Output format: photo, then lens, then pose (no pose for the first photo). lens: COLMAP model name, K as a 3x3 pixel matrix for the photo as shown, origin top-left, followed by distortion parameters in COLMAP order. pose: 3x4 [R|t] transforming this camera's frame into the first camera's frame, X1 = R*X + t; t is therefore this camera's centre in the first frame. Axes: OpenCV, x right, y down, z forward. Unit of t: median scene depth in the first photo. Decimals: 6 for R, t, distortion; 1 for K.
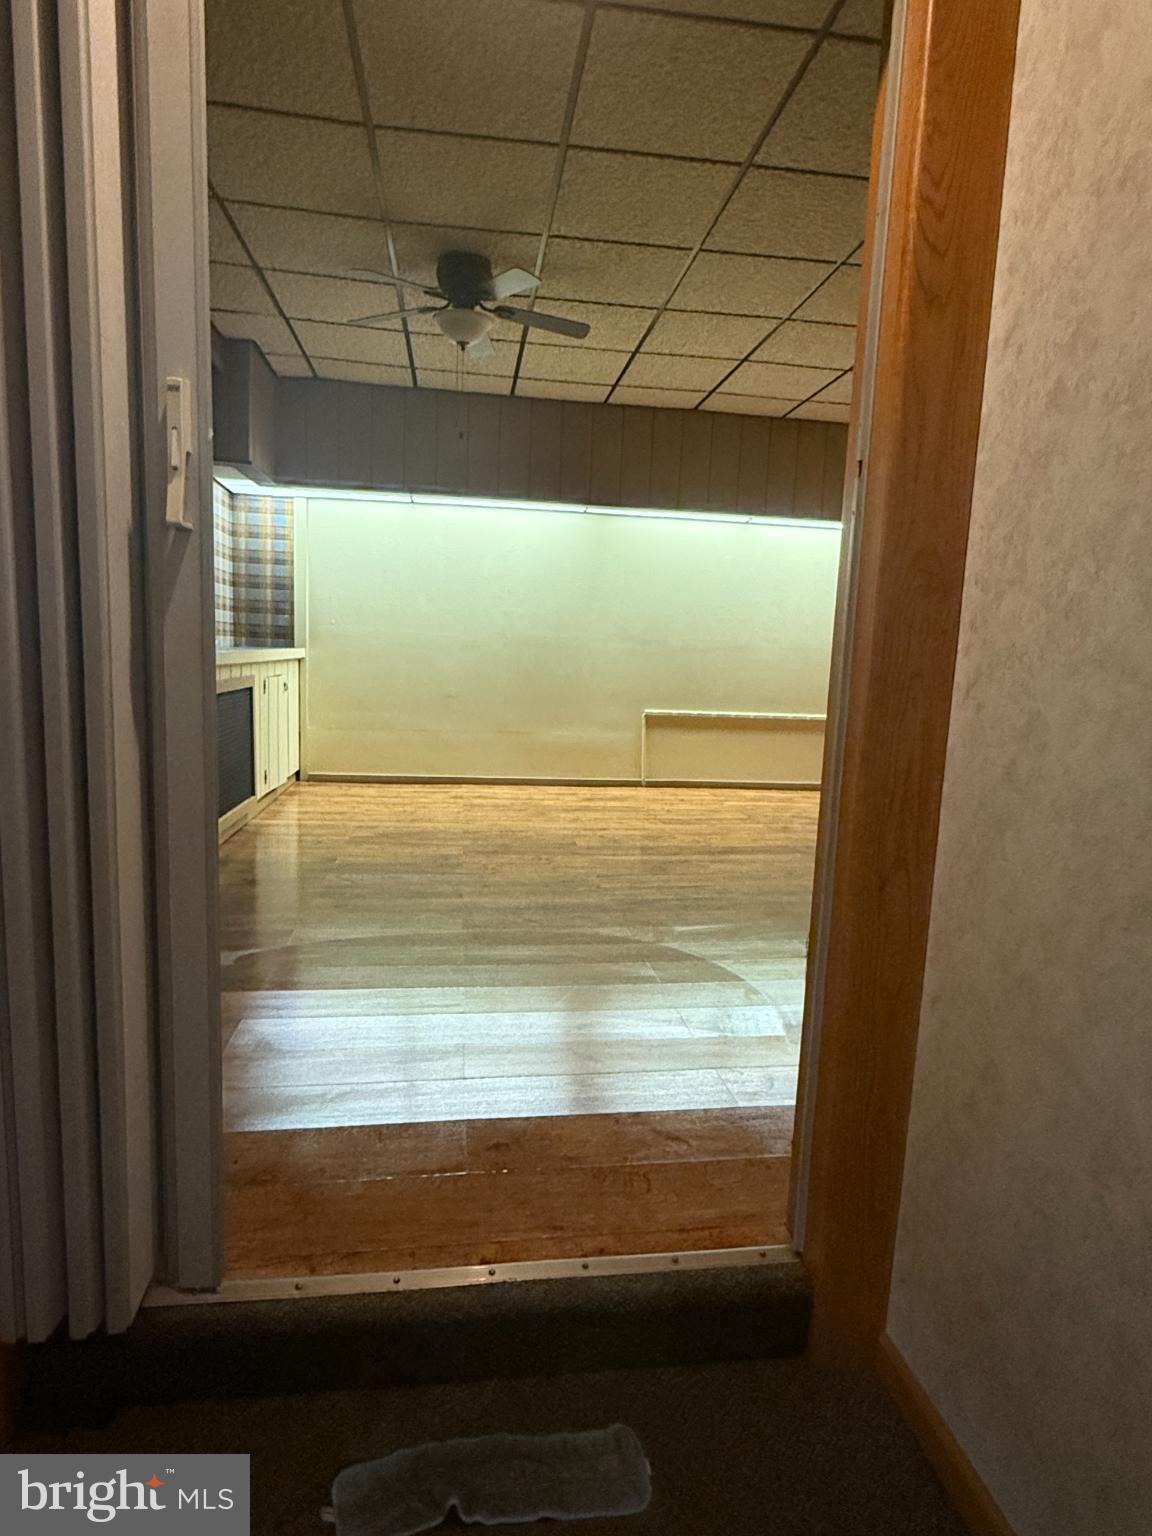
lens RADIAL K [[866.5, 0, 576.0], [0, 866.5, 768.0], [0, 0, 1]] dist [-0.004034, -0.001034]
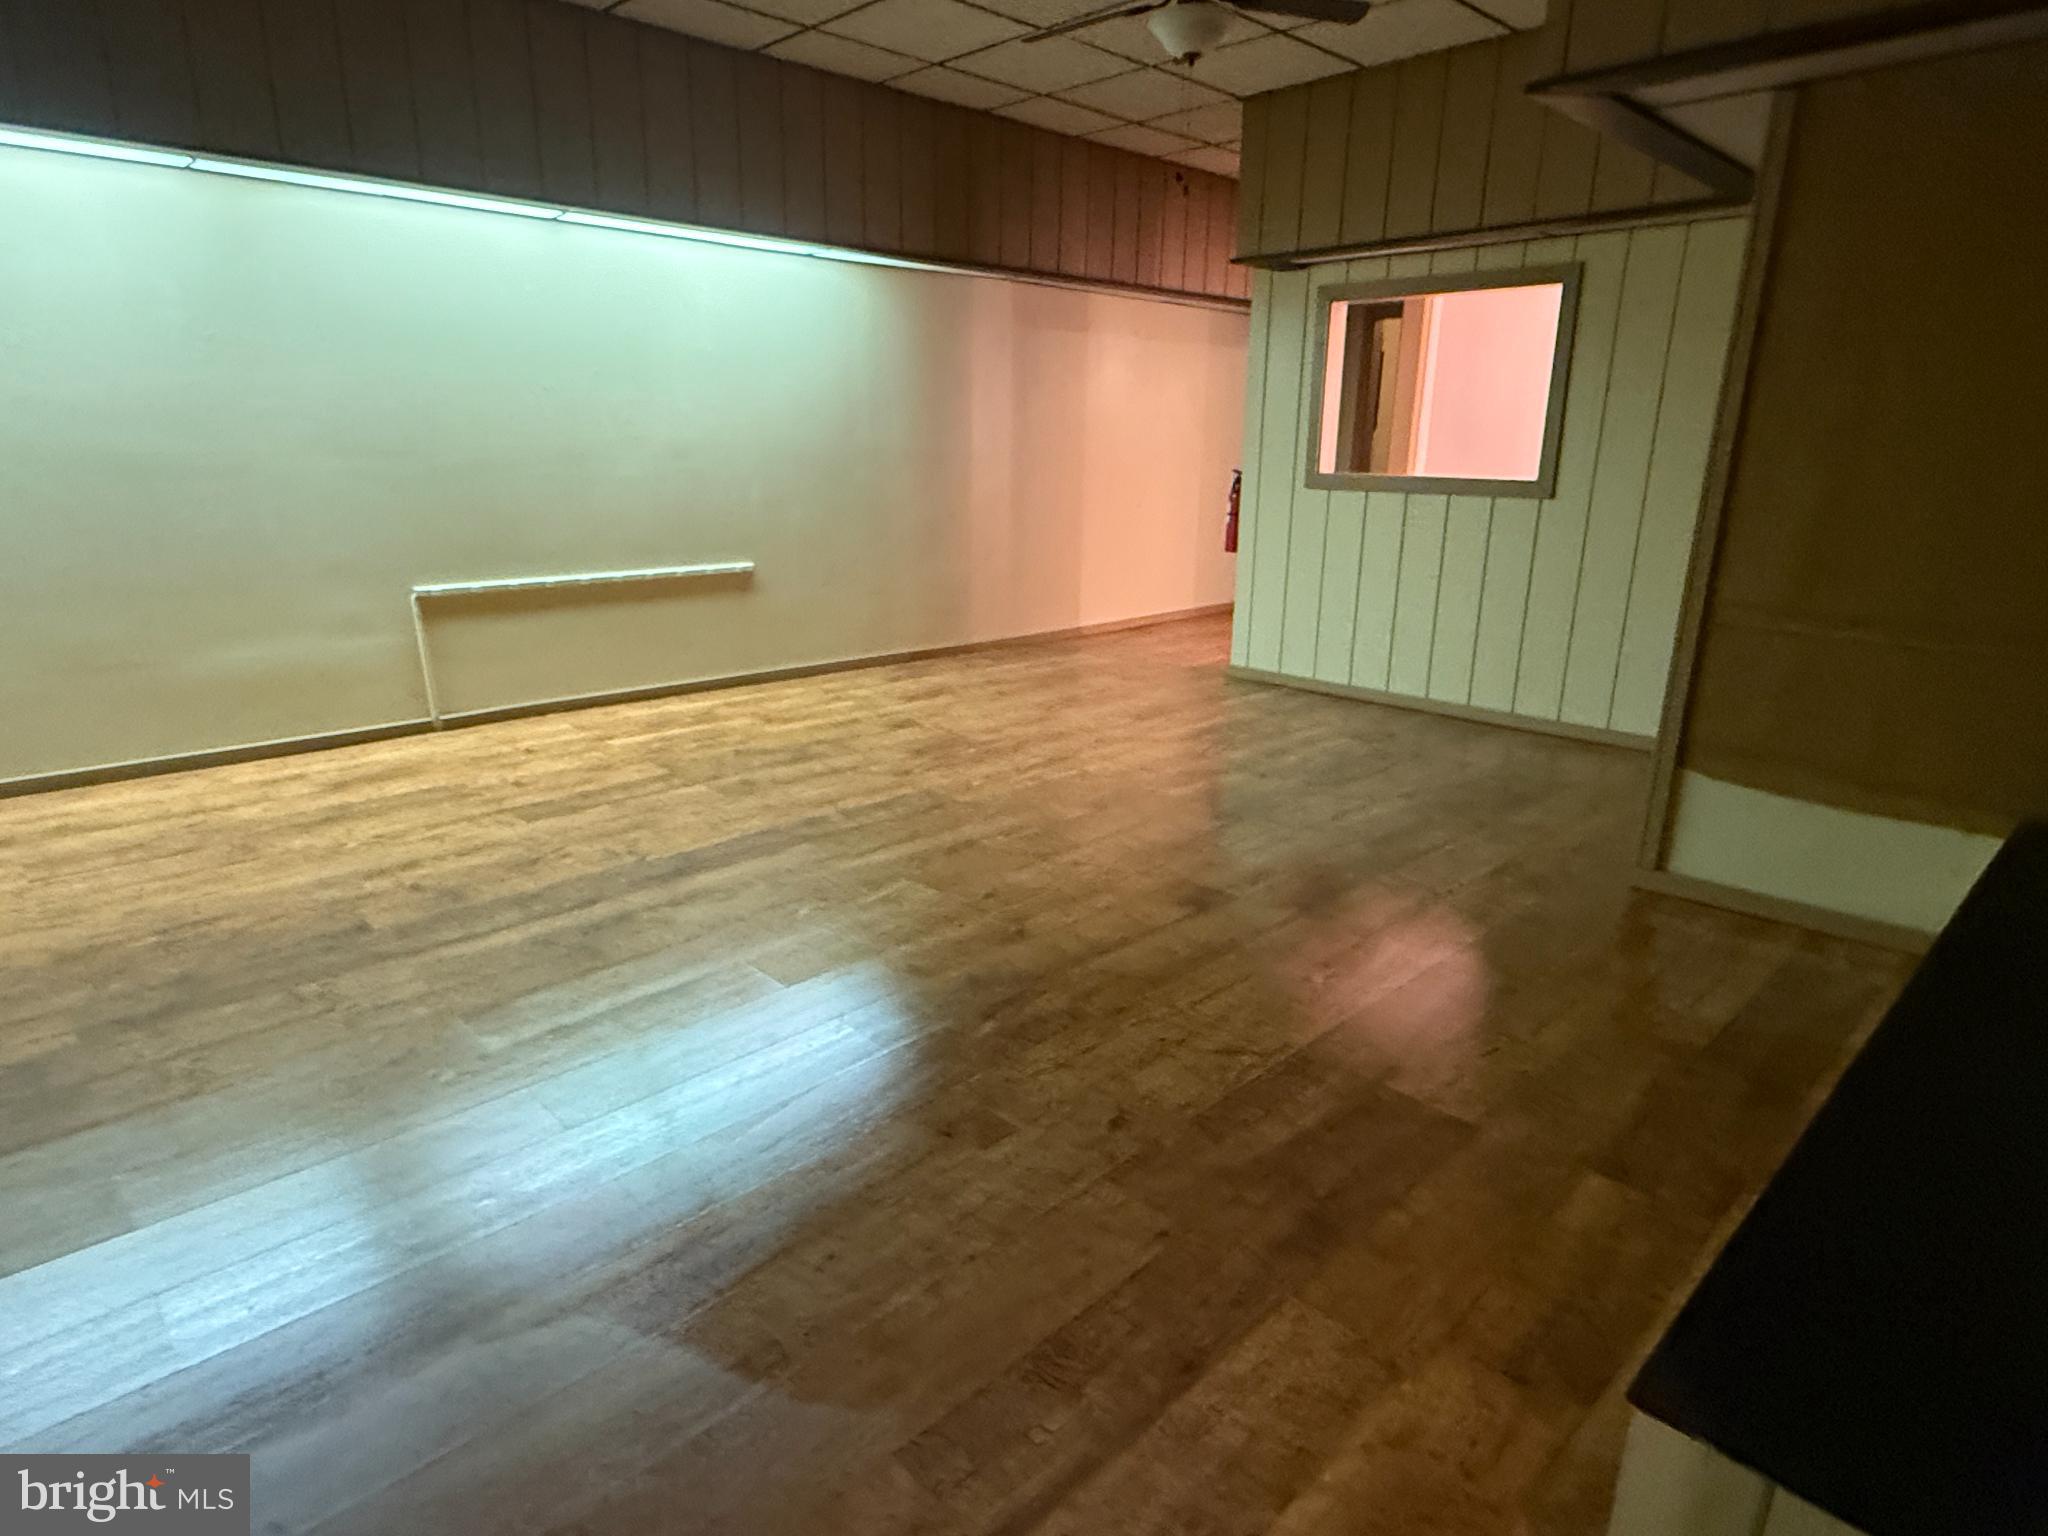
lens RADIAL K [[1155.3, 0, 1024.0], [0, 1155.3, 768.0], [0, 0, 1]] dist [-0.004034, -0.001034]
pose [[0.809146, -0.187227, 0.556982, -0.035797], [0.094774, 0.977053, 0.190751, -0.066301], [-0.579914, -0.101558, 0.808322, 0.239047]]
